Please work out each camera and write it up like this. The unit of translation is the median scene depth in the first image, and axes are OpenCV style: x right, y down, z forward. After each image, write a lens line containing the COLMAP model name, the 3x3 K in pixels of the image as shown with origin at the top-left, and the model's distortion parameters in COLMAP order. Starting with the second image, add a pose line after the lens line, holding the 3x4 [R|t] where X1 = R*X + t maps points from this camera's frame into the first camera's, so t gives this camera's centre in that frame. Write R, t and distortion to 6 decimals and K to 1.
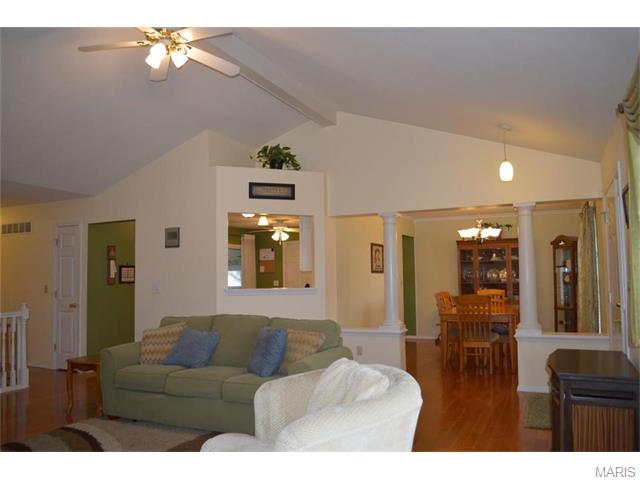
lens RADIAL K [[506.6, 0, 319.2], [0, 506.6, 239.9], [0, 0, 1]] dist [-0.081949, 0.011003]
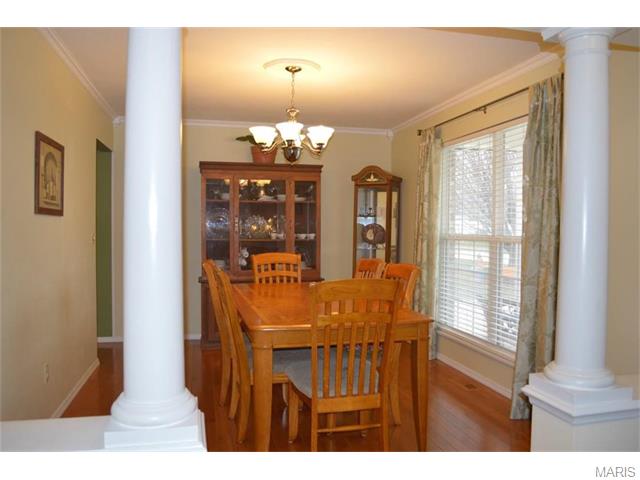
lens RADIAL K [[506.6, 0, 320.9], [0, 506.6, 240.8], [0, 0, 1]] dist [-0.081949, 0.011003]
pose [[0.765200, 0.001707, 0.643790, 0.029991], [-0.060266, 0.995795, 0.068991, 0.046087], [-0.640966, -0.091591, 0.762085, 0.569235]]
